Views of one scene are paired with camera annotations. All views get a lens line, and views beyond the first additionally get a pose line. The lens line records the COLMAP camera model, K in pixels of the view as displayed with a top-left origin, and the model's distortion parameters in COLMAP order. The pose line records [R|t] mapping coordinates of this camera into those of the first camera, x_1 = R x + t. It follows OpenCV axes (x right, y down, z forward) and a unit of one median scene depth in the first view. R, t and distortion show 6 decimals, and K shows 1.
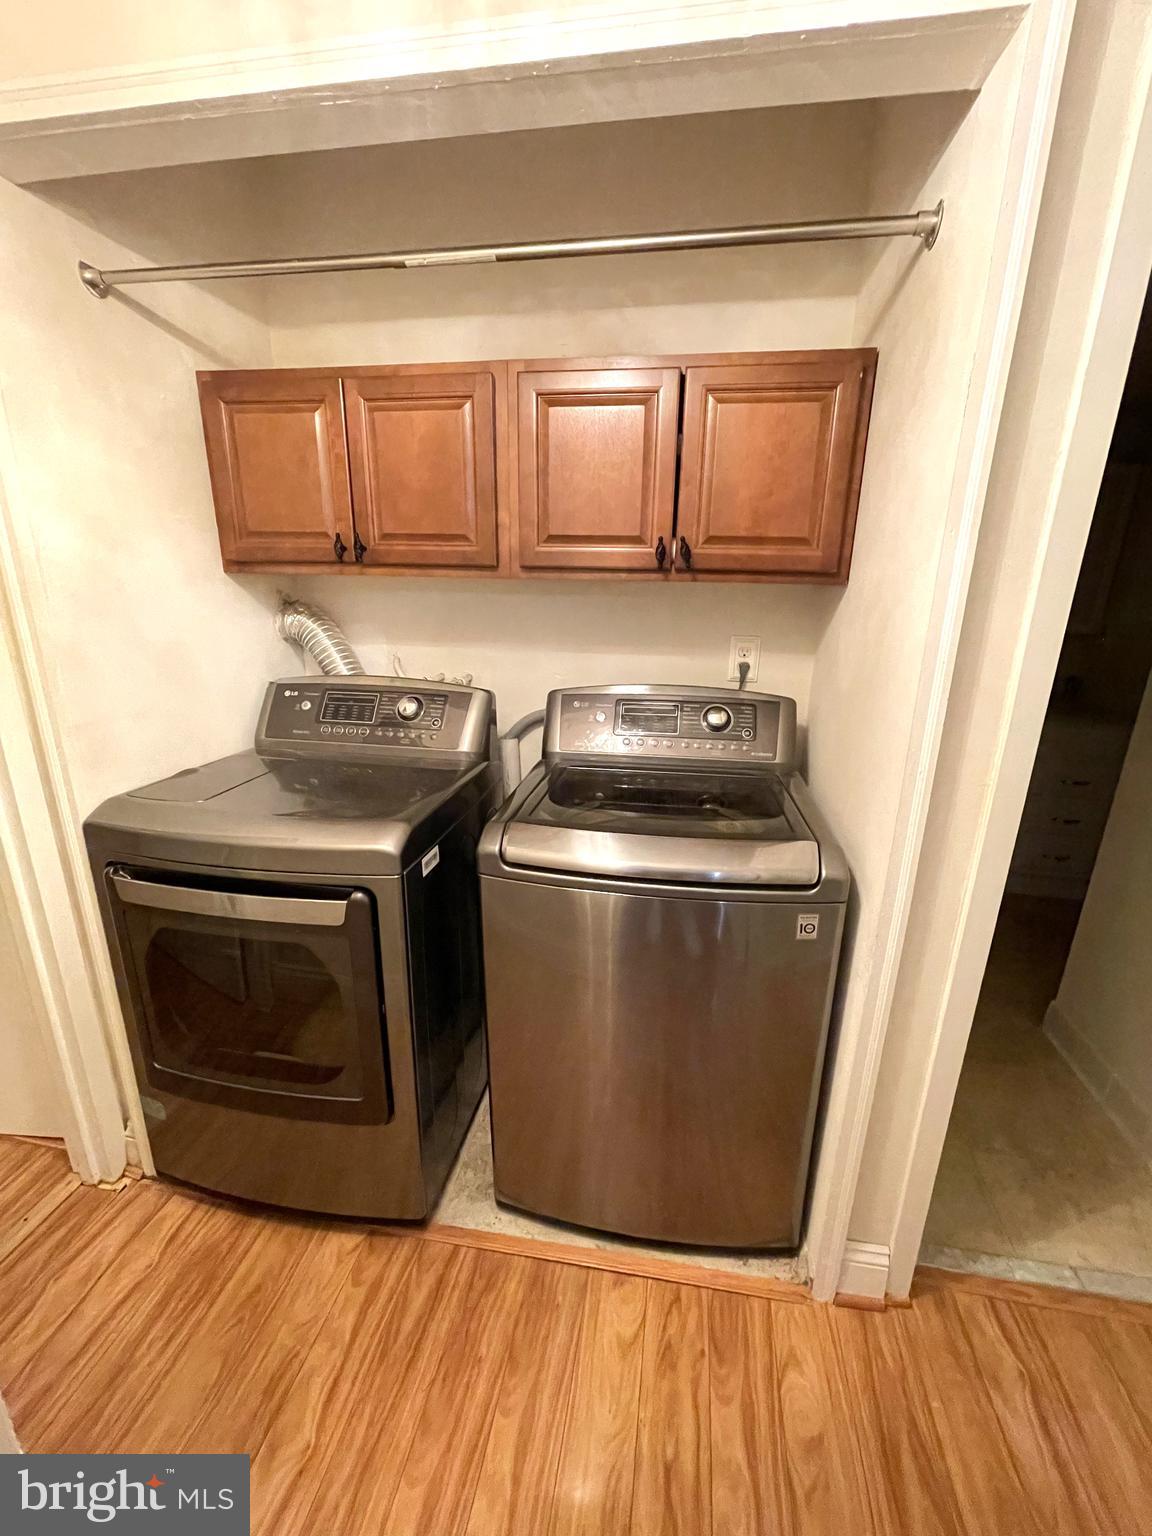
lens RADIAL K [[618.4, 0, 581.4], [0, 618.4, 765.6], [0, 0, 1]] dist [-0.005825, 0.000848]
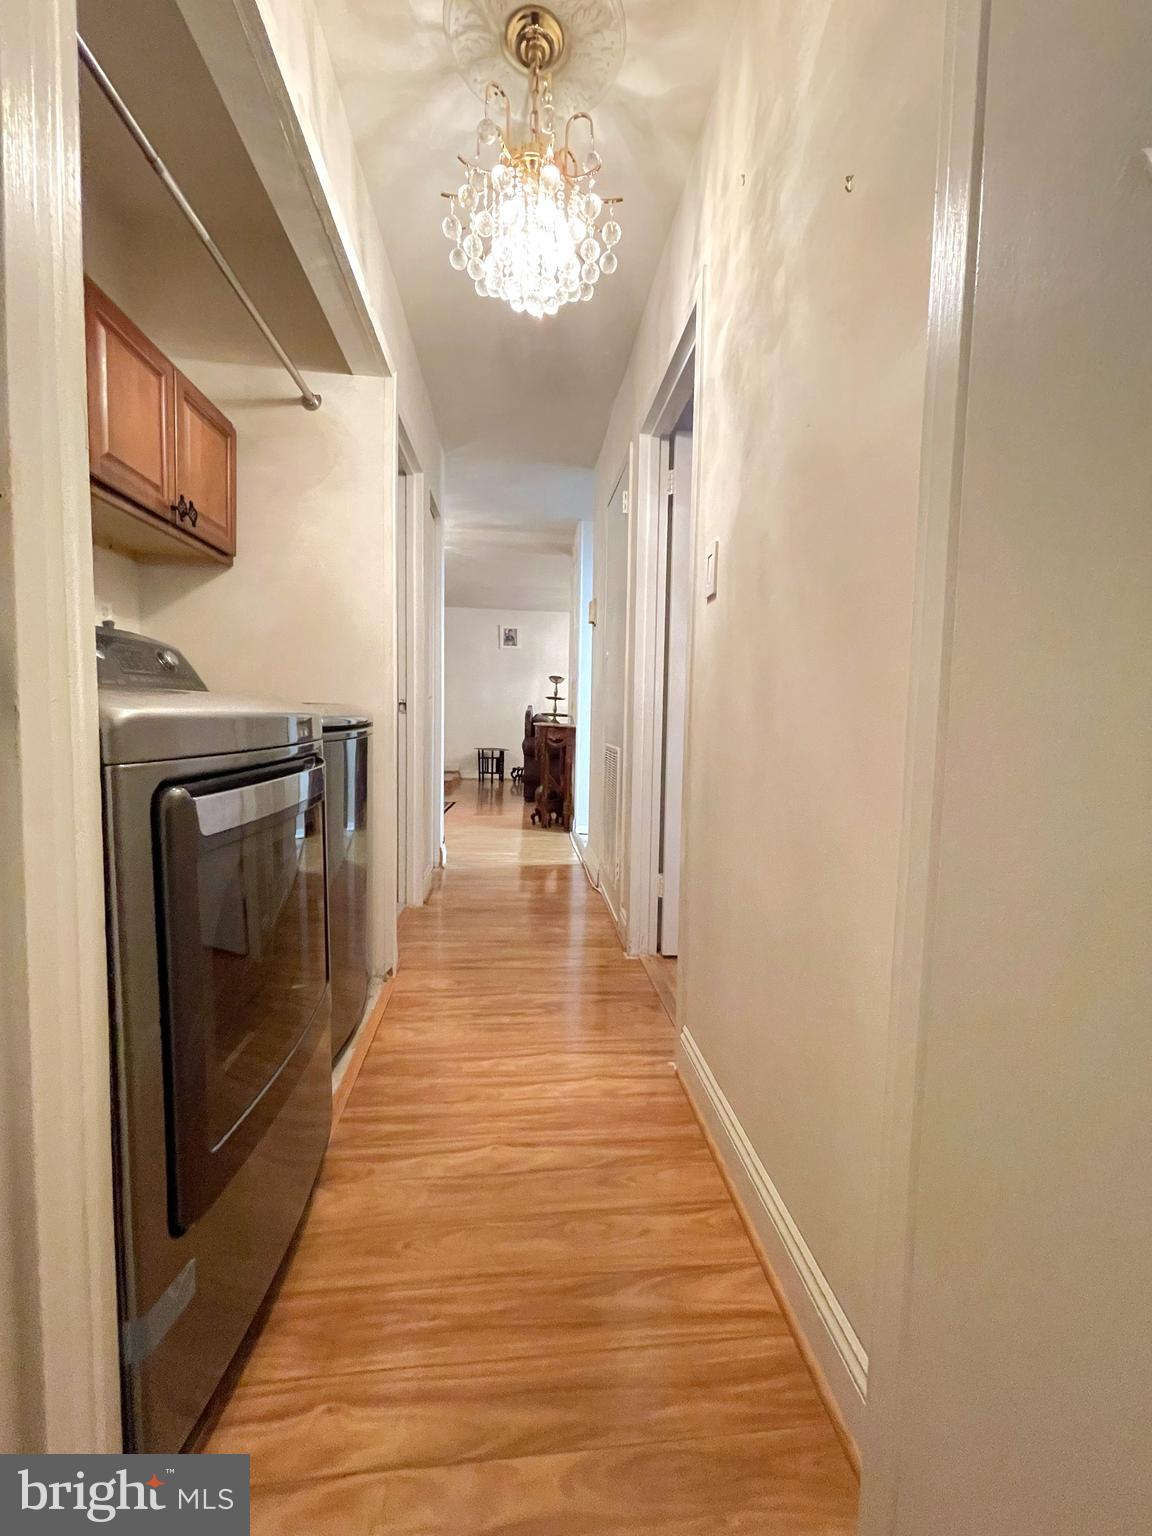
lens RADIAL K [[618.4, 0, 577.5], [0, 618.4, 767.3], [0, 0, 1]] dist [-0.005825, 0.000848]
pose [[-0.267950, -0.090029, 0.959217, -1.516105], [0.248120, 0.955592, 0.158999, 0.163122], [-0.930935, 0.280604, -0.233713, 0.833177]]
